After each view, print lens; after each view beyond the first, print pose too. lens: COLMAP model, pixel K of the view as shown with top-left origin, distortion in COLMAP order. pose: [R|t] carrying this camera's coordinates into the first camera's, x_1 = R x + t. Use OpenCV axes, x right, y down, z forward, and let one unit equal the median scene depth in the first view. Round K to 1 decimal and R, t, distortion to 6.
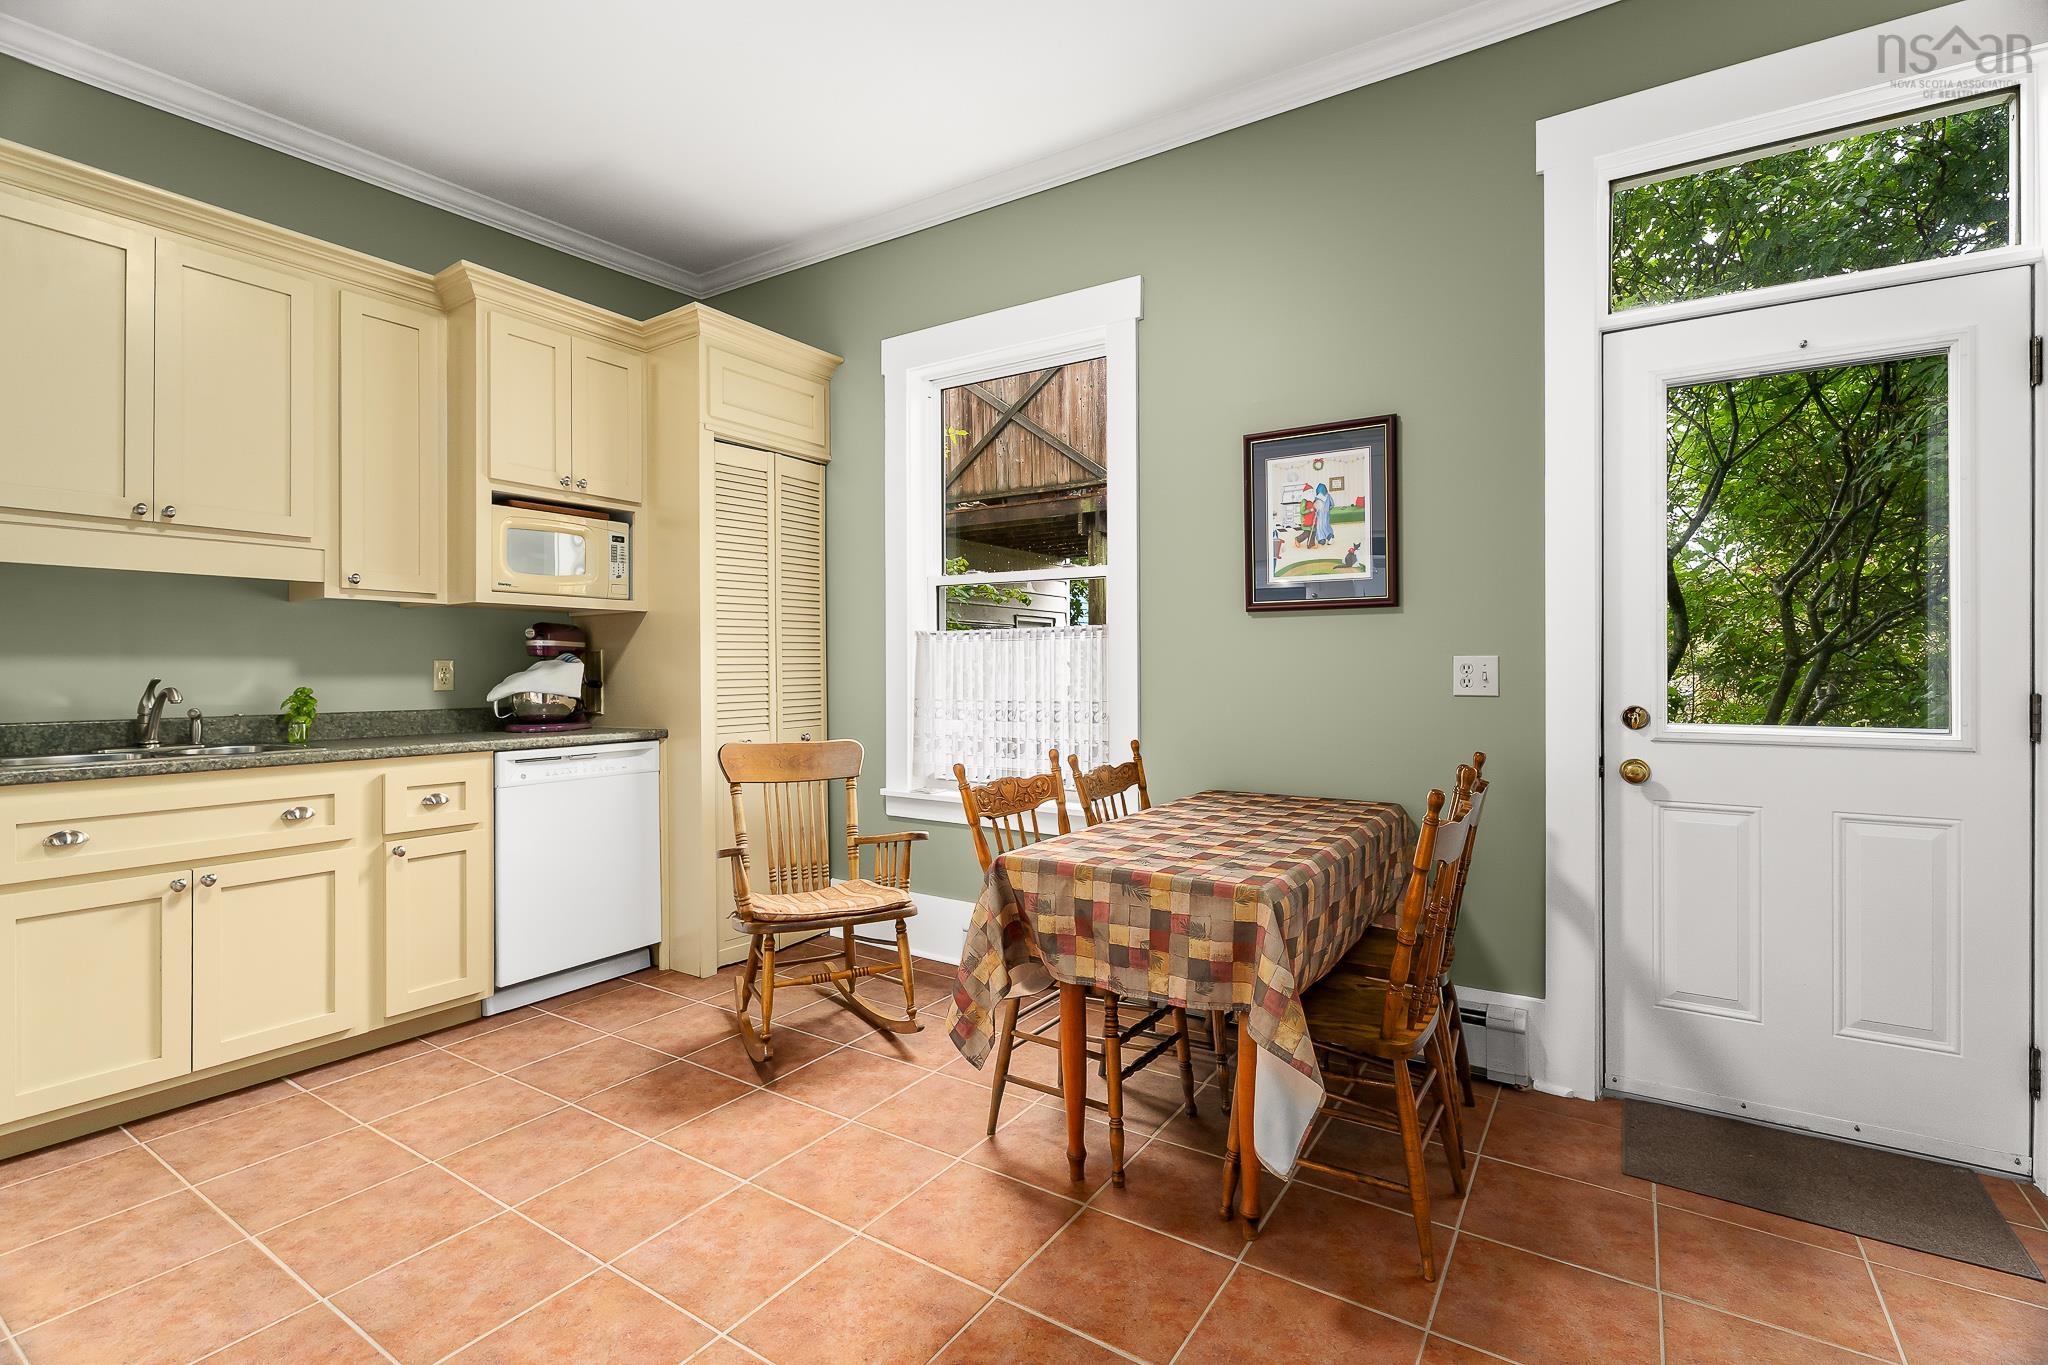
lens RADIAL K [[938.7, 0, 980.2], [0, 938.7, 665.9], [0, 0, 1]] dist [0.020291, -0.010906]
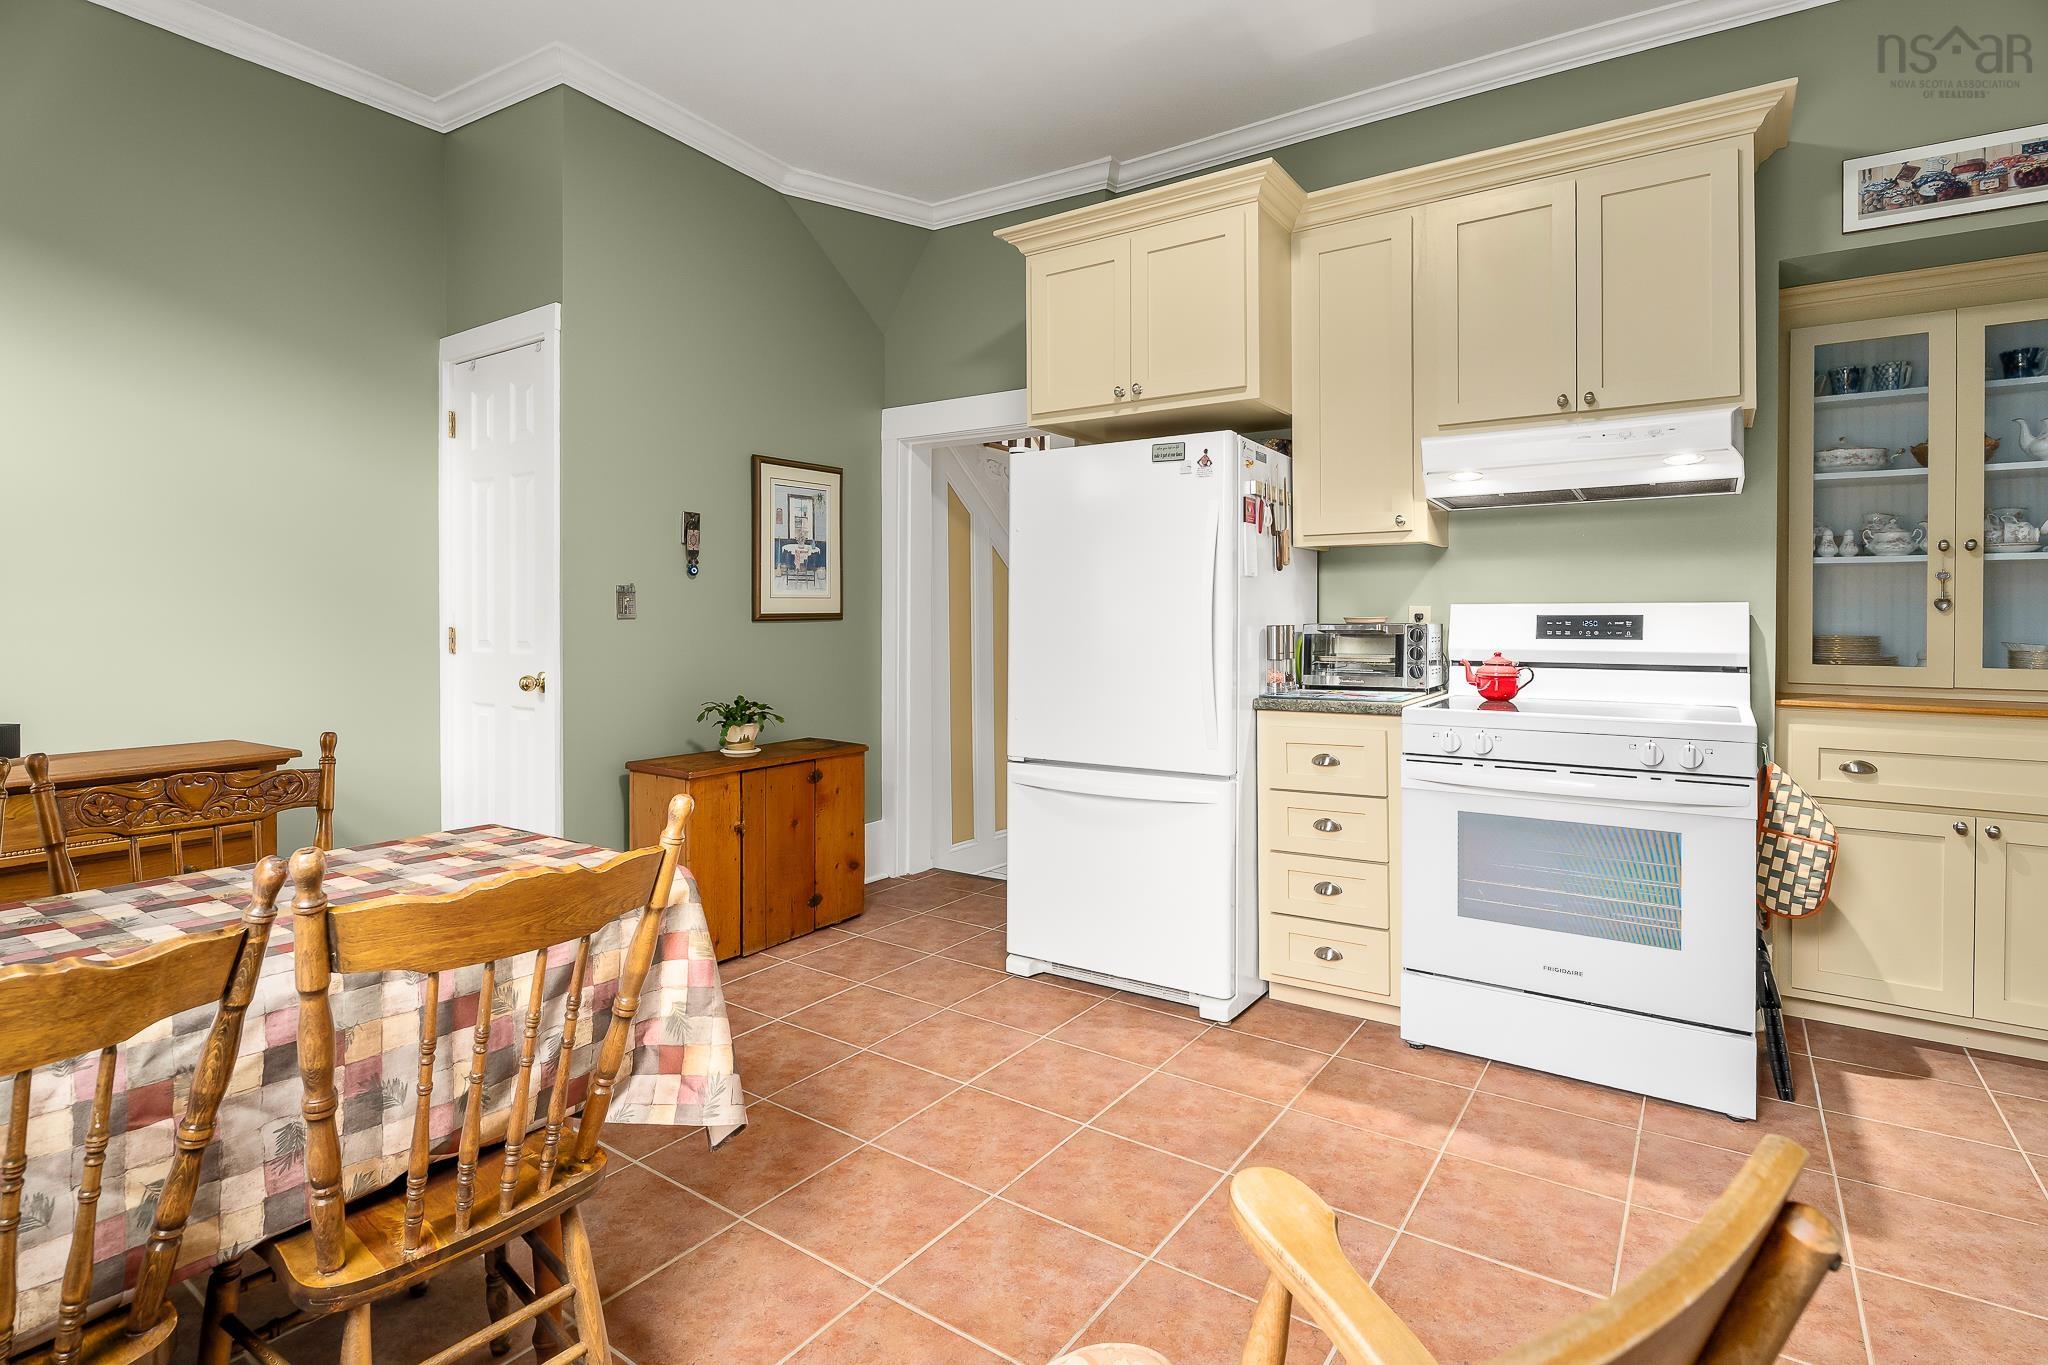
lens RADIAL K [[986.7, 0, 1013.3], [0, 986.7, 619.9], [0, 0, 1]] dist [-0.007487, -0.000559]
pose [[-0.999956, -0.000357, -0.009388, -0.165135], [-0.000347, 0.999999, -0.001115, 0.006384], [0.009388, -0.001111, -0.999955, 1.273919]]
